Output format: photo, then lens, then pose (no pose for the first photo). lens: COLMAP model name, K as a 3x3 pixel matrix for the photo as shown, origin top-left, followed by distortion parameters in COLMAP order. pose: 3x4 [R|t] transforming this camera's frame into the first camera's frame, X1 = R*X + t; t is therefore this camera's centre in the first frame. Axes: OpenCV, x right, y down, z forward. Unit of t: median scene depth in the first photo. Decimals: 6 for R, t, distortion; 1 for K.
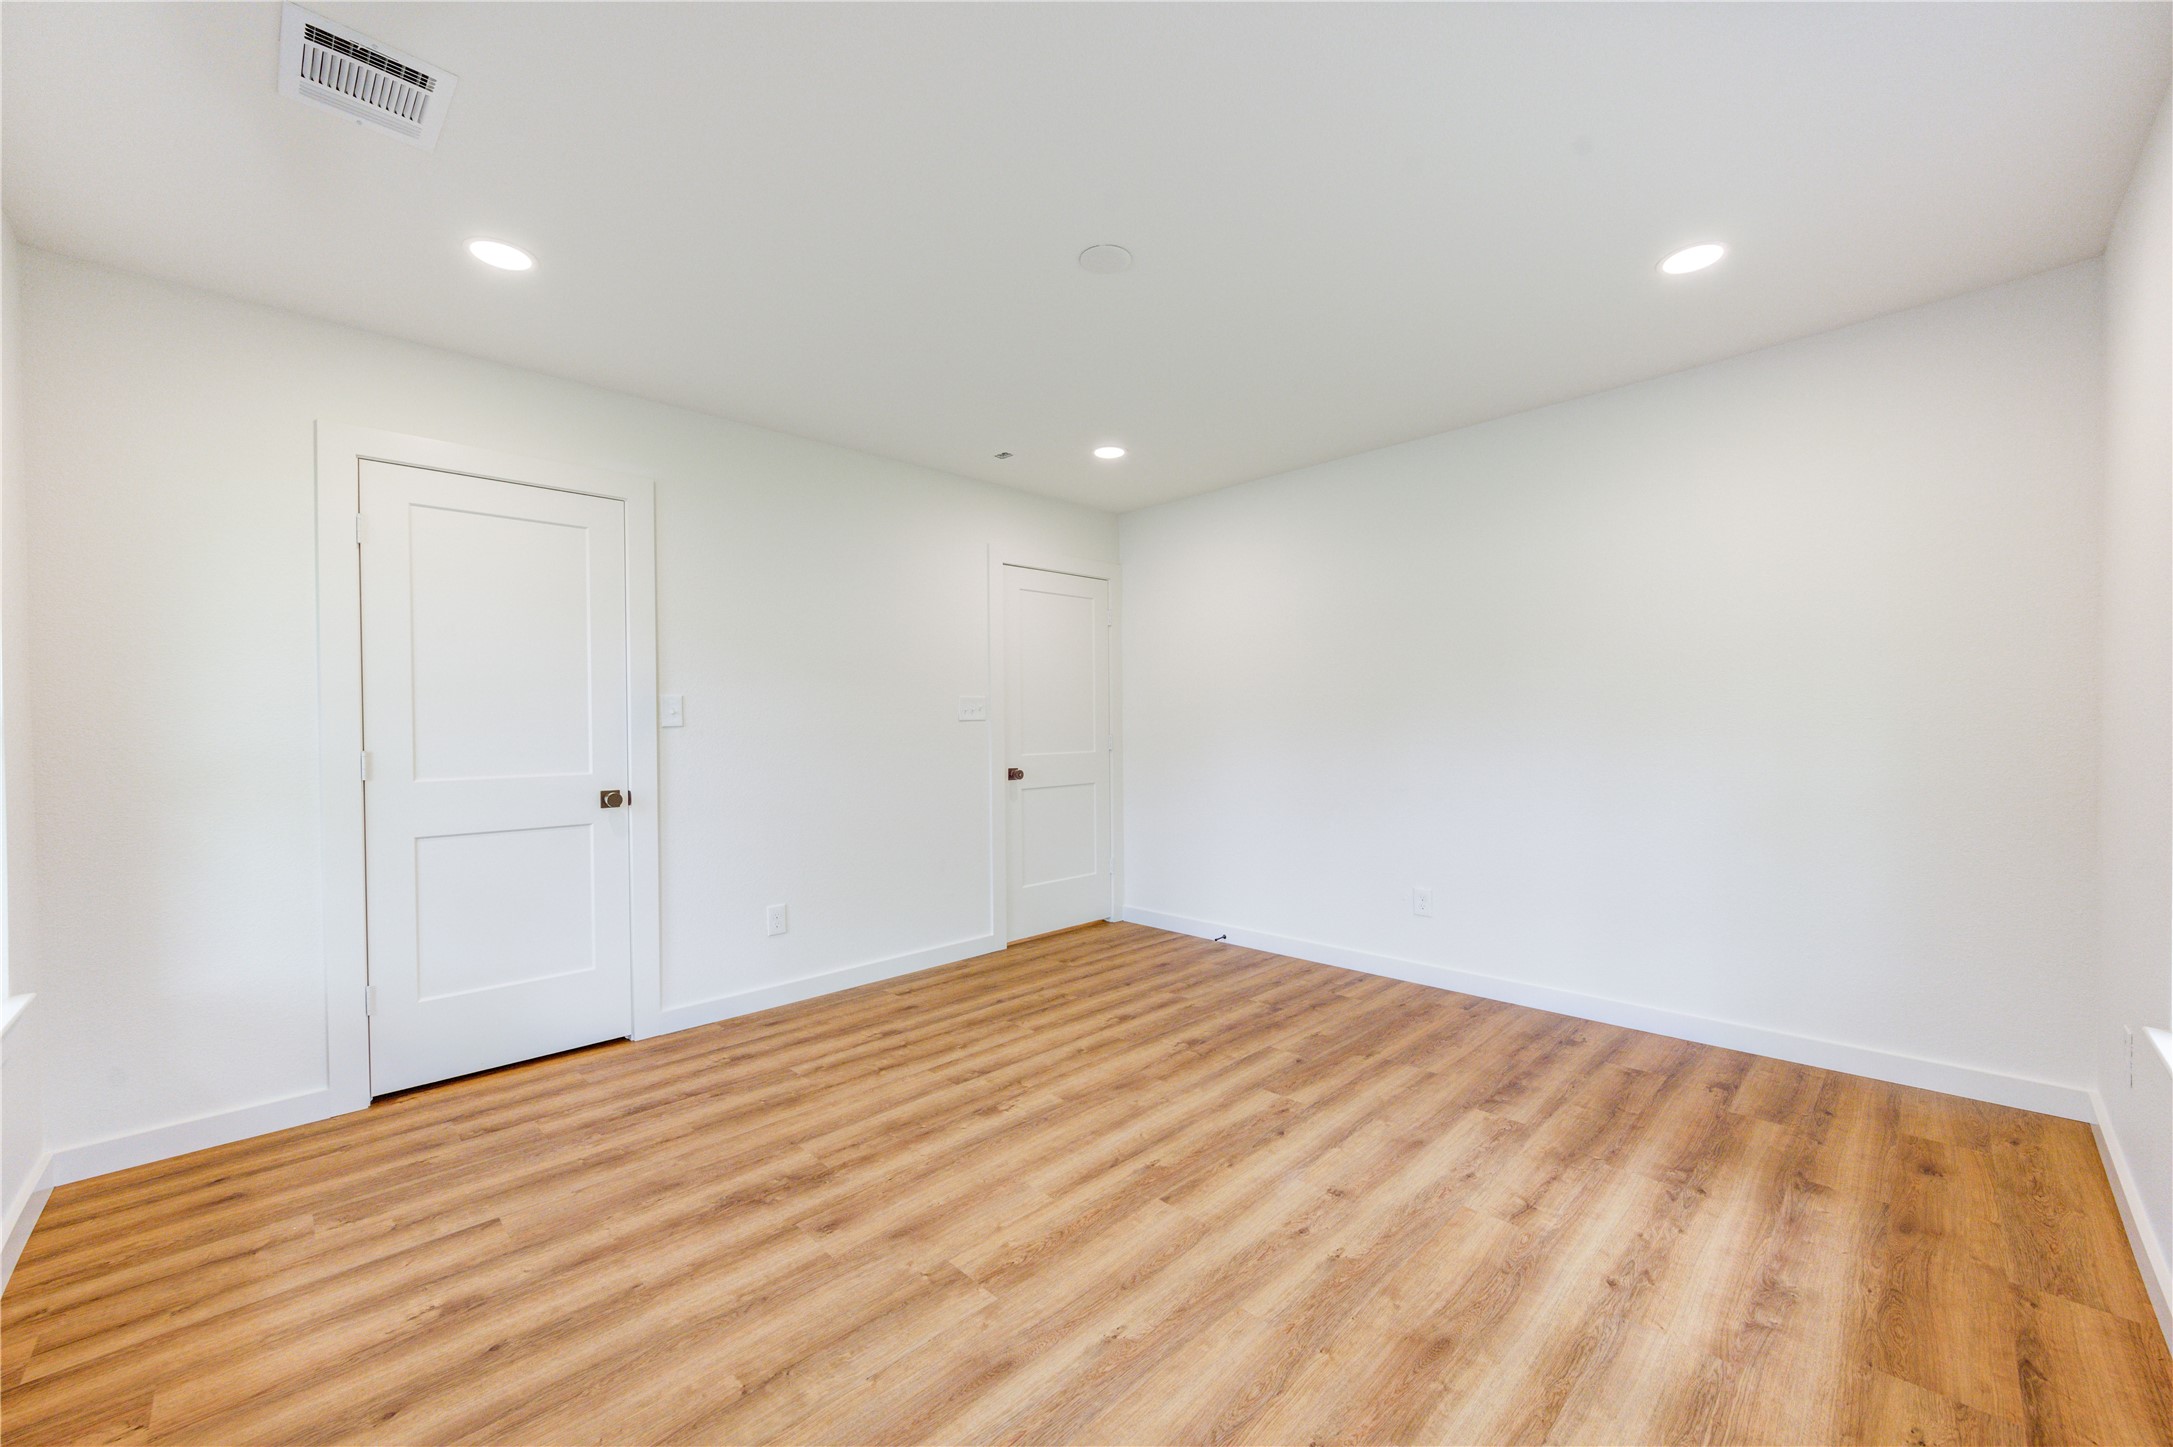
lens RADIAL K [[842.4, 0, 1083.5], [0, 842.4, 724.7], [0, 0, 1]] dist [0.005568, -0.000856]
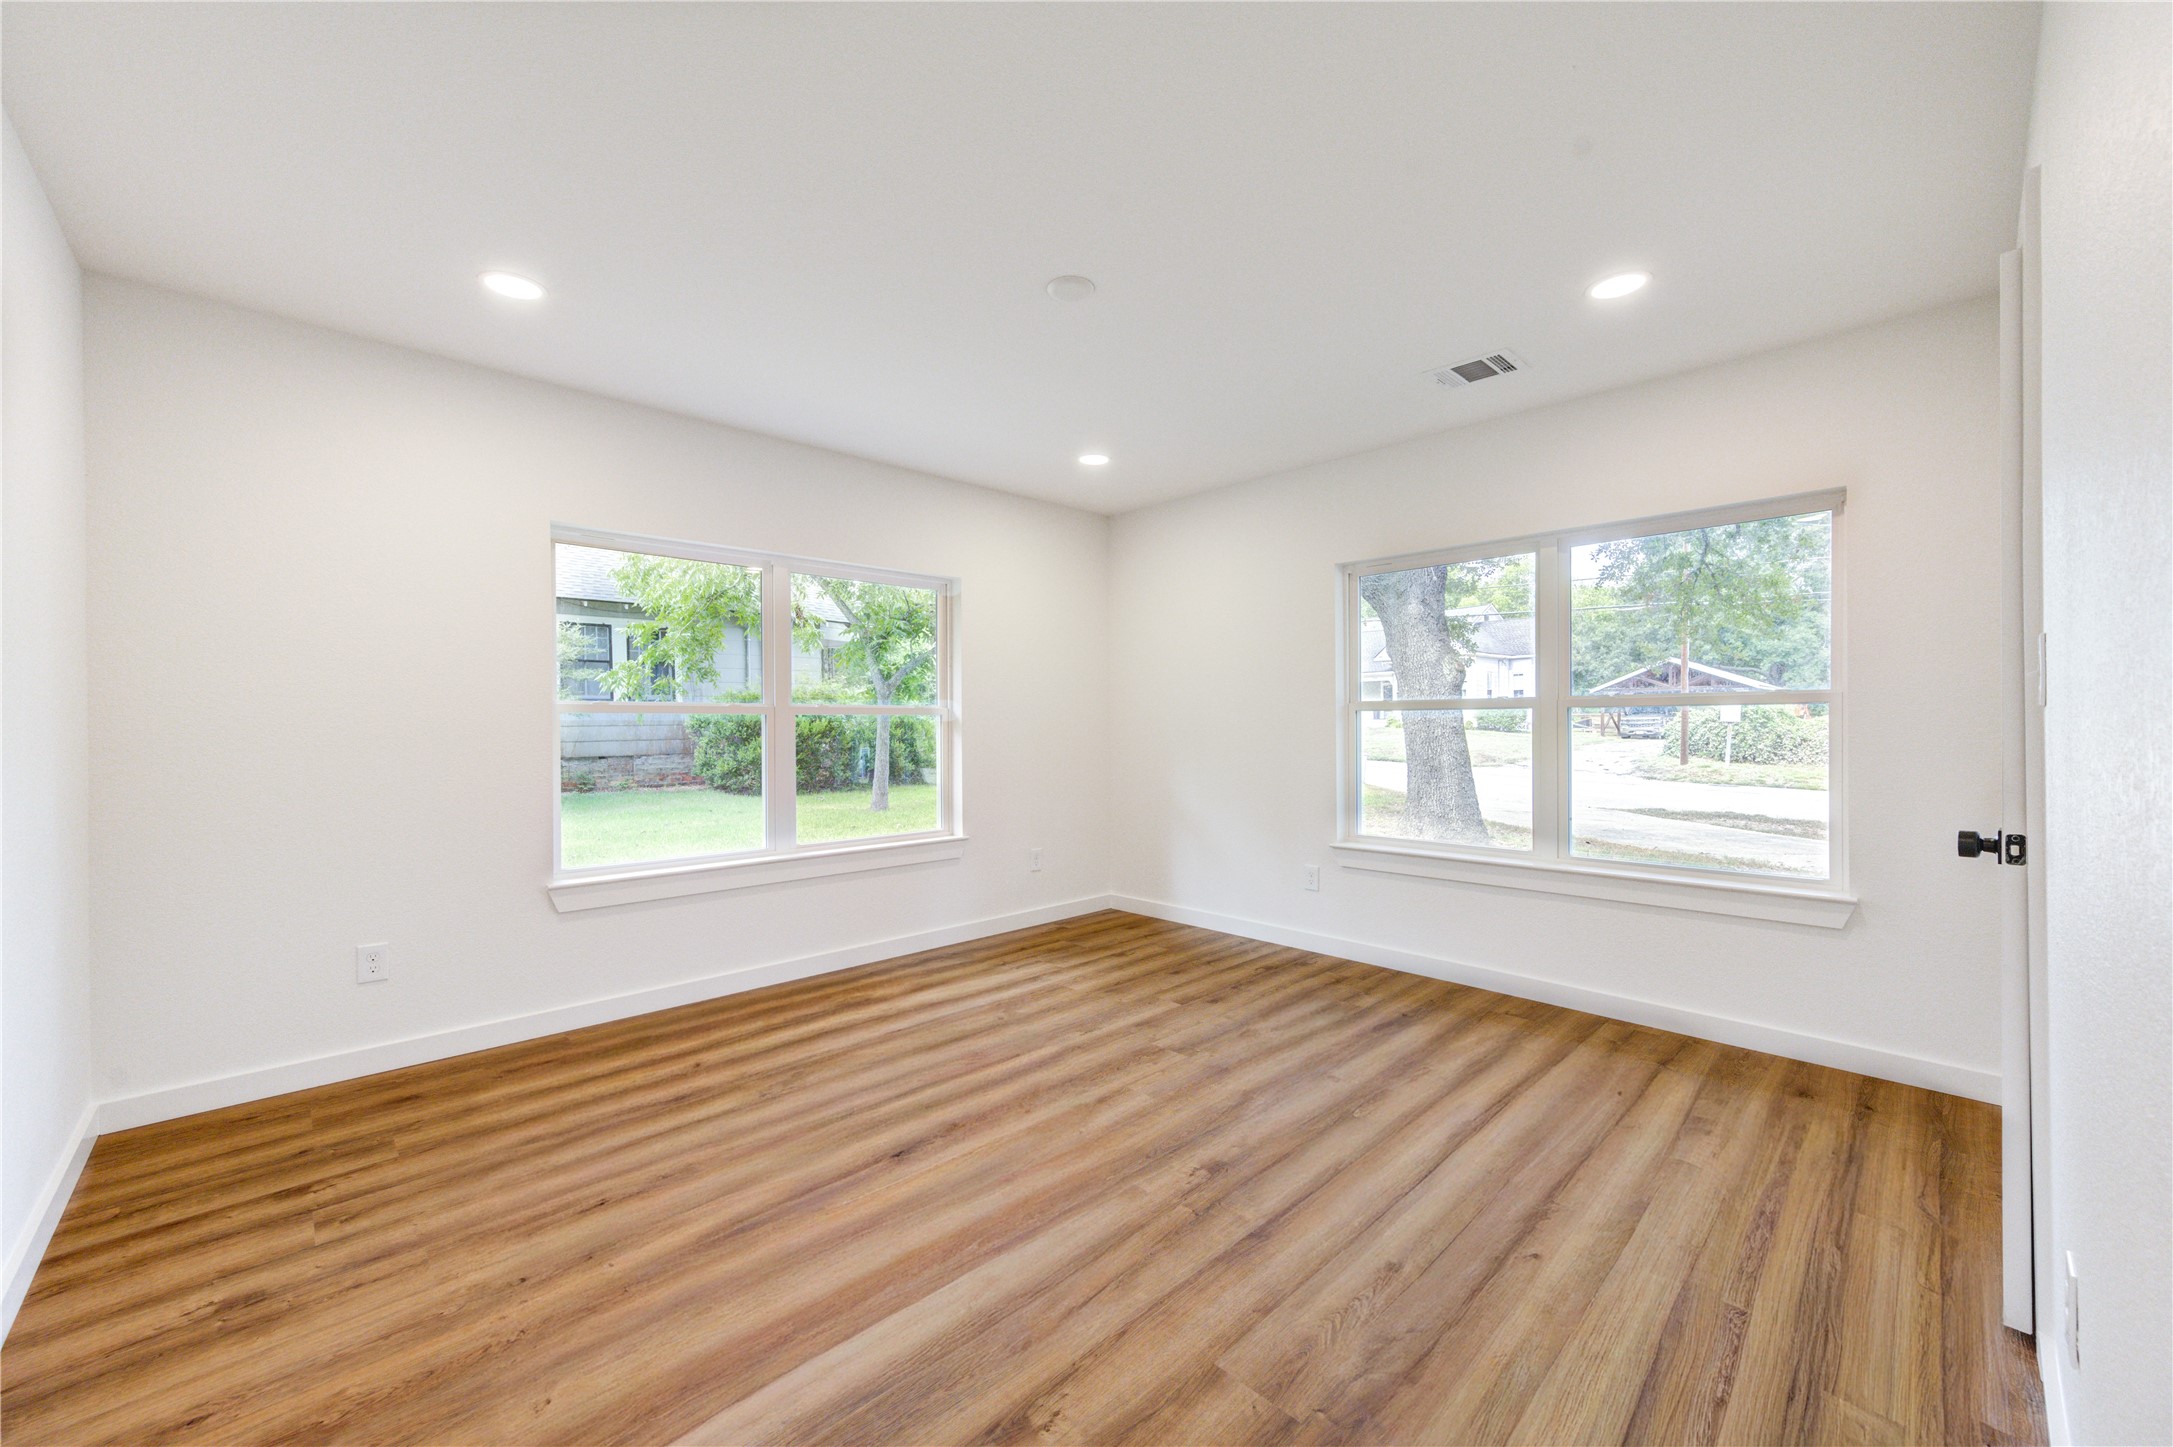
lens RADIAL K [[842.4, 0, 1089.5], [0, 842.4, 721.3], [0, 0, 1]] dist [0.005568, -0.000856]
pose [[-0.999820, 0.018325, 0.004933, 0.004078], [0.018315, 0.999830, -0.002160, 0.004093], [-0.004972, -0.002069, -0.999985, 1.850223]]
